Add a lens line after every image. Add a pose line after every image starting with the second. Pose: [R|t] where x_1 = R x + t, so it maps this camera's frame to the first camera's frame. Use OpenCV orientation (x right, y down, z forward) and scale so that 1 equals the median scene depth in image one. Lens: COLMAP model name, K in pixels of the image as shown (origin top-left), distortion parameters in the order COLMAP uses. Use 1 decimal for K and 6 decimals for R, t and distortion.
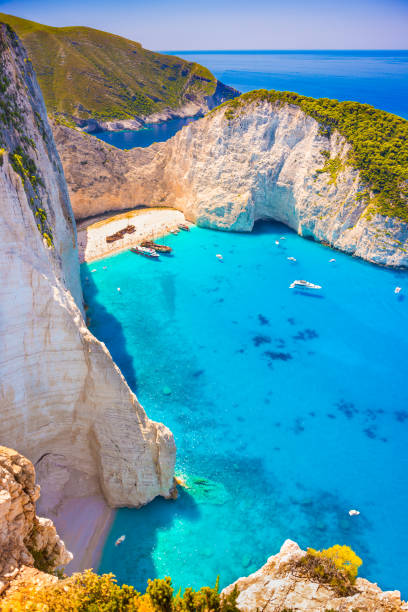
lens RADIAL K [[504.2, 0, 204.0], [0, 504.2, 306.0], [0, 0, 1]] dist [-0.114573, 0.002209]
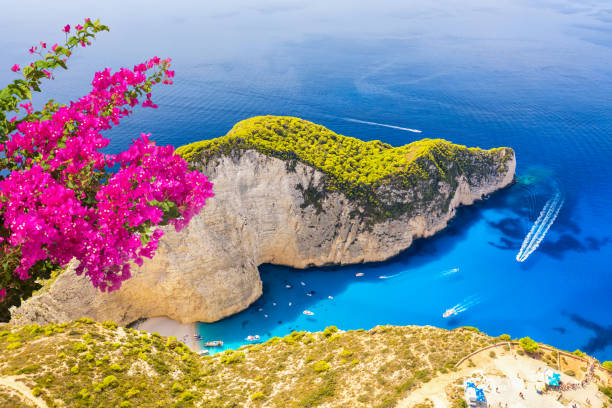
lens RADIAL K [[482.7, 0, 306.0], [0, 482.7, 204.0], [0, 0, 1]] dist [-0.009112, -0.001563]
pose [[0.478838, -0.440226, 0.759549, -0.481605], [0.391712, 0.881424, 0.263919, -0.509645], [-0.785669, 0.171150, 0.594501, 0.405169]]
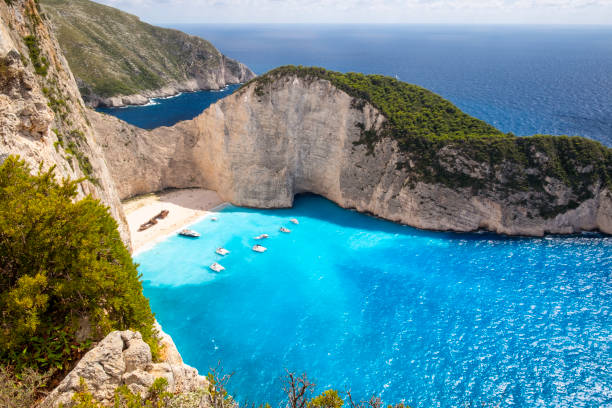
lens RADIAL K [[482.7, 0, 306.0], [0, 482.7, 204.0], [0, 0, 1]] dist [-0.009112, -0.001563]
pose [[0.971432, -0.078923, 0.223809, -0.095020], [0.105538, 0.988362, -0.109555, -0.048418], [-0.212558, 0.130045, 0.968456, 0.077417]]
